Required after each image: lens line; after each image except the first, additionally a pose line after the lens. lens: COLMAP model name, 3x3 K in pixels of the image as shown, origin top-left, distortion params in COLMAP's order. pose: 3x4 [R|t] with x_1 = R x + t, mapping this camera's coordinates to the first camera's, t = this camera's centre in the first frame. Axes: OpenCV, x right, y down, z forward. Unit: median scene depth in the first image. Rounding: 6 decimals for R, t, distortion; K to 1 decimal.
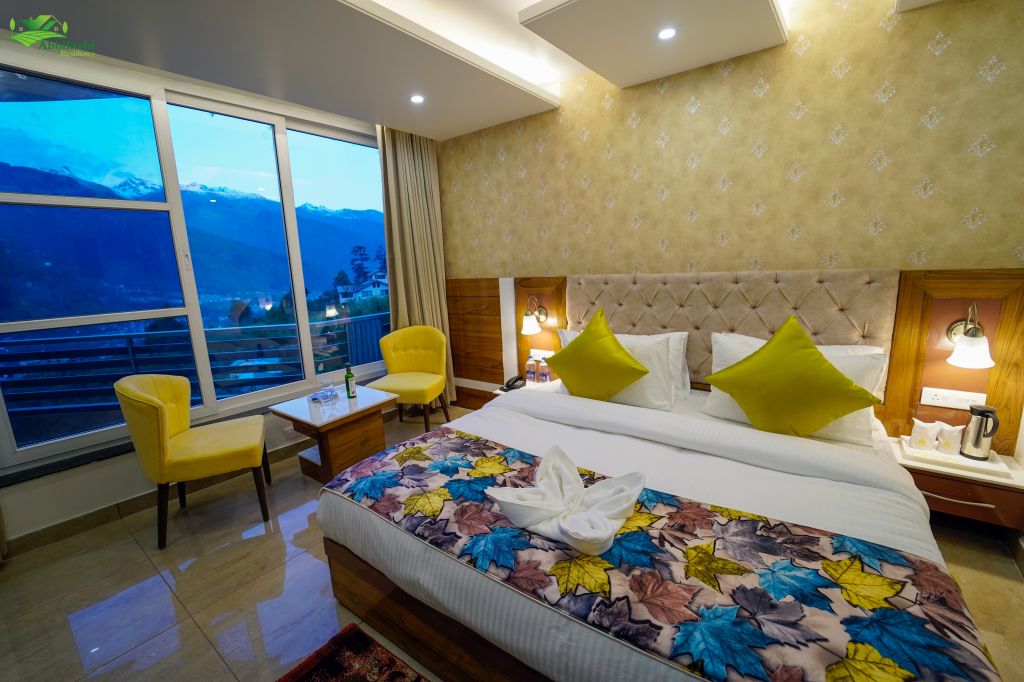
lens RADIAL K [[415.8, 0, 511.9], [0, 415.8, 341.9], [0, 0, 1]] dist [-0.019954, -0.000503]
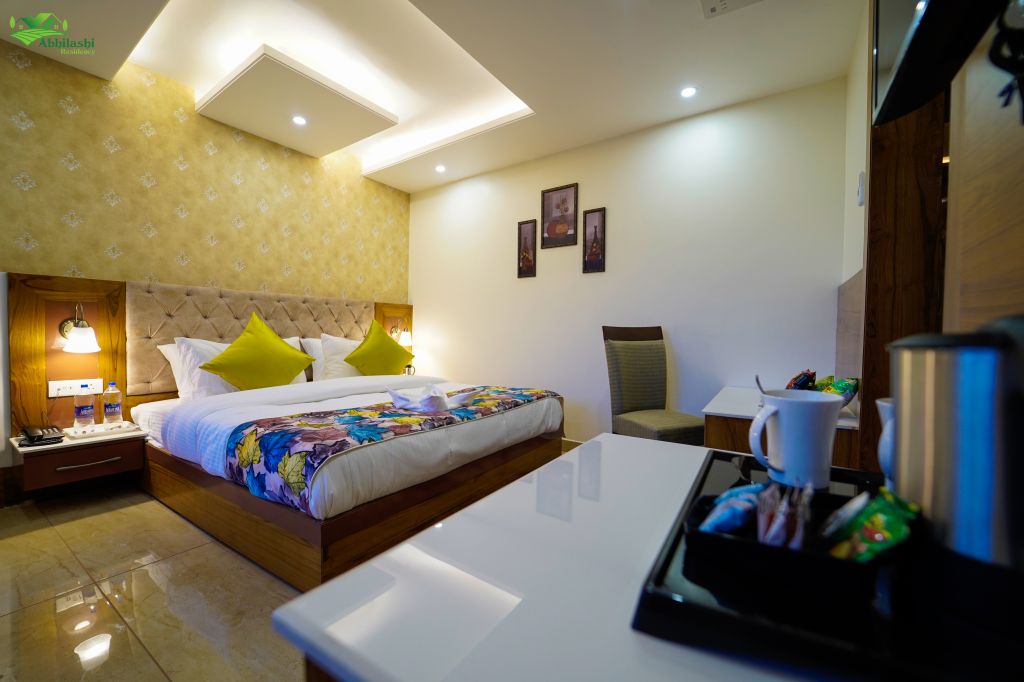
lens RADIAL K [[415.8, 0, 511.7], [0, 415.8, 342.8], [0, 0, 1]] dist [-0.019954, -0.000503]
pose [[-0.044269, 0.011079, 0.998958, -1.211559], [0.157758, 0.987470, -0.003961, 0.146549], [-0.986485, 0.157419, -0.045462, 0.521109]]
